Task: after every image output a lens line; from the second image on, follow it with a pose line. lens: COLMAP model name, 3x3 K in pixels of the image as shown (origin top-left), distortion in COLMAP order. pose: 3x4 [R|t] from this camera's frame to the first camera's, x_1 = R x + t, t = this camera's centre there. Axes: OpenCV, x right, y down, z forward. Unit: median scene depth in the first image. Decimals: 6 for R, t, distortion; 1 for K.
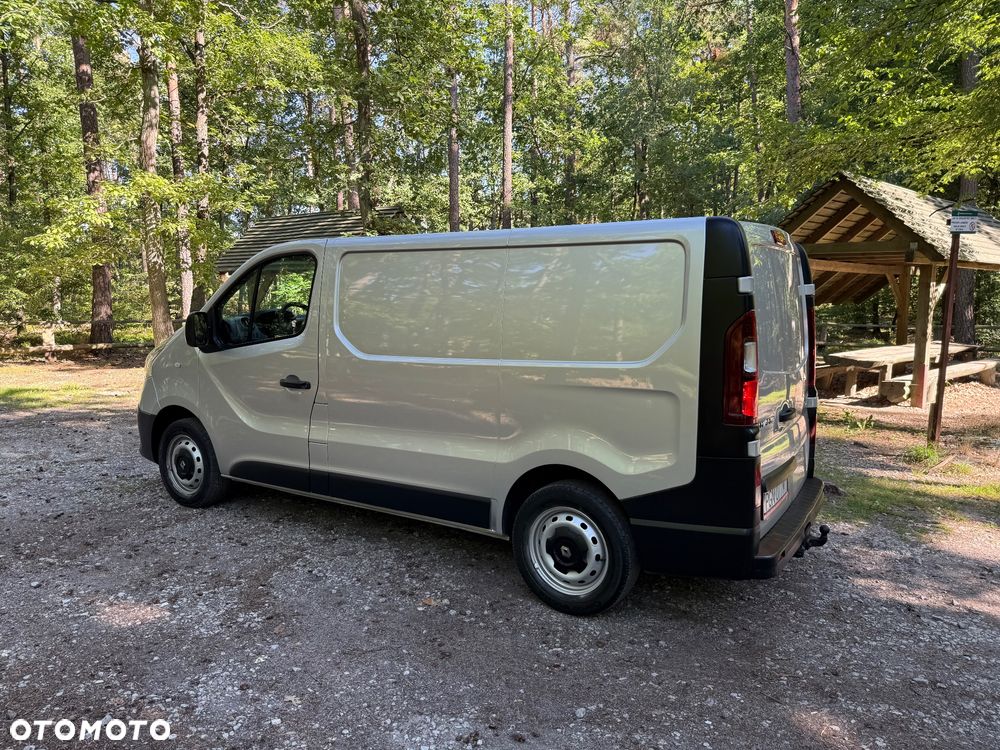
lens RADIAL K [[698.1, 0, 494.8], [0, 698.1, 377.0], [0, 0, 1]] dist [0.047554, -0.069374]
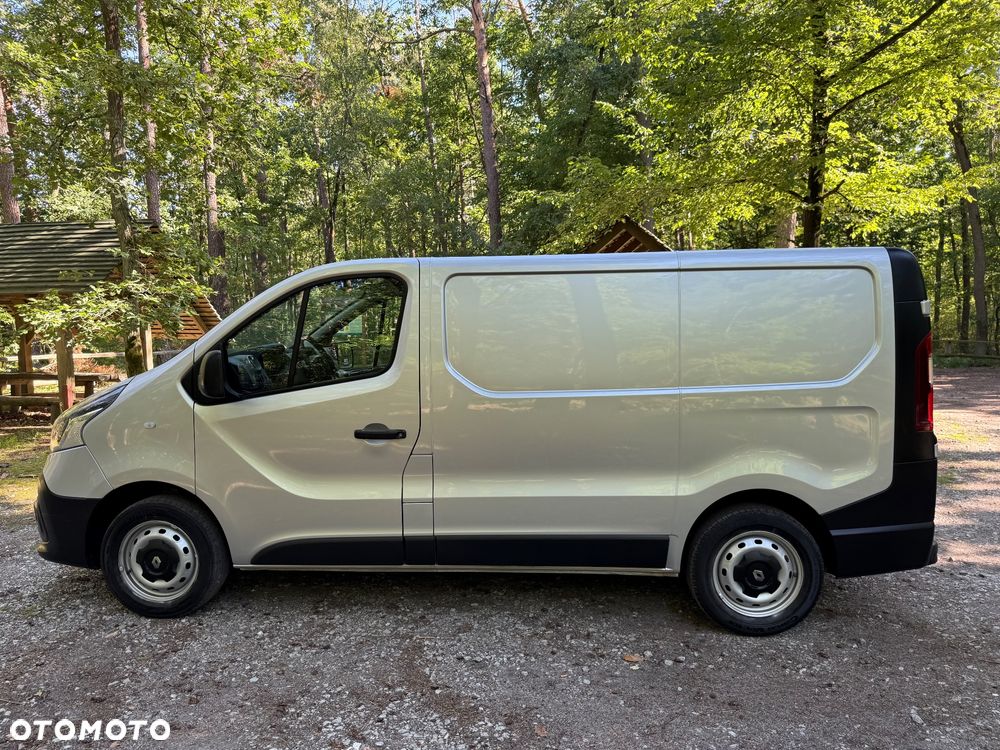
lens RADIAL K [[703.7, 0, 499.0], [0, 703.7, 379.3], [0, 0, 1]] dist [0.021946, -0.029189]
pose [[0.879383, -0.051718, 0.473298, -0.634619], [0.068423, 0.997492, -0.018132, -0.034766], [-0.471173, 0.048329, 0.880716, 0.244991]]
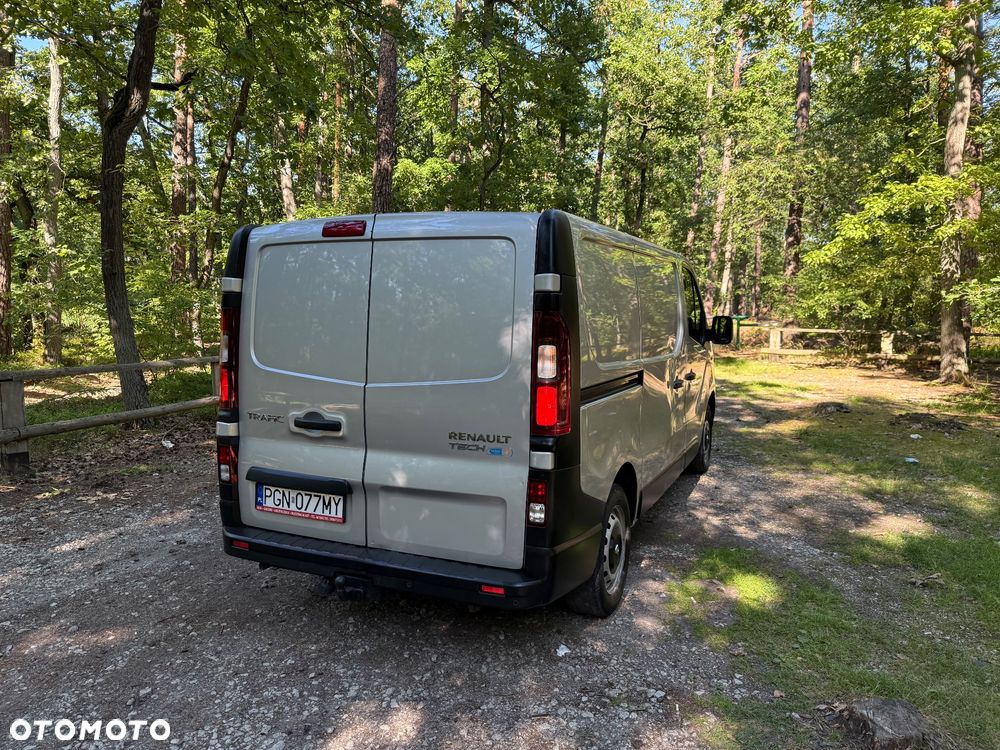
lens RADIAL K [[699.5, 0, 497.5], [0, 699.5, 391.1], [0, 0, 1]] dist [0.034187, -0.056442]
pose [[0.137637, 0.111920, -0.984139, 1.221741], [-0.112669, 0.988915, 0.096706, -0.093952], [0.984054, 0.097572, 0.148721, 1.003933]]
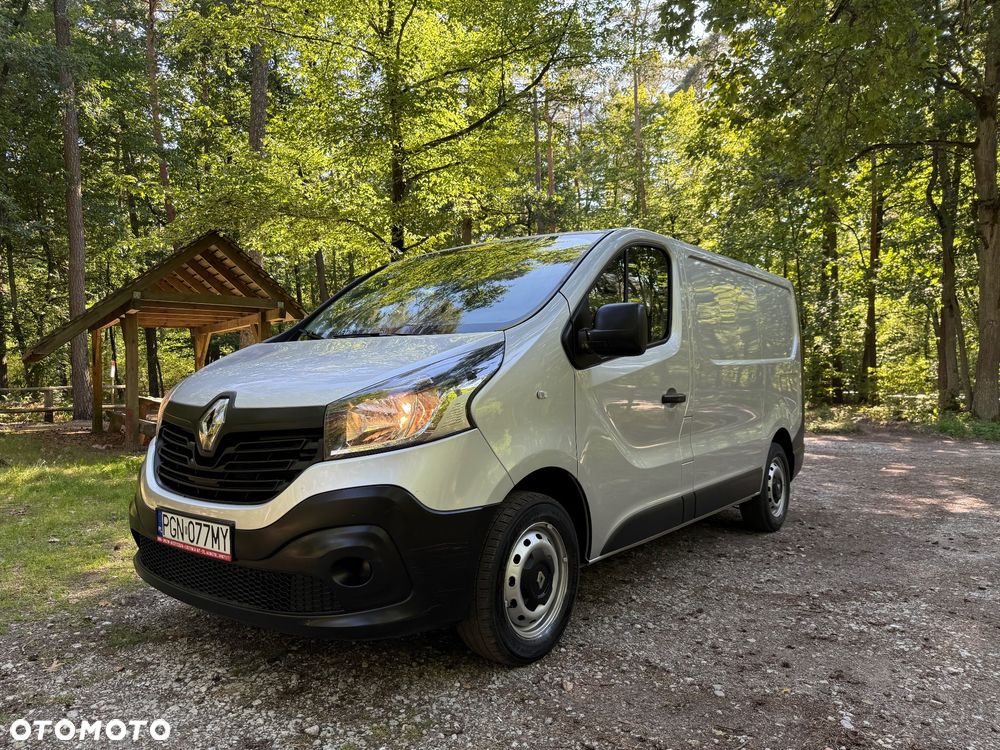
lens RADIAL K [[703.7, 0, 499.0], [0, 703.7, 379.3], [0, 0, 1]] dist [0.021946, -0.029189]
pose [[0.090915, -0.007805, 0.995828, -1.331252], [0.115564, 0.993296, -0.002765, -0.040195], [-0.989131, 0.115334, 0.091207, 1.307241]]
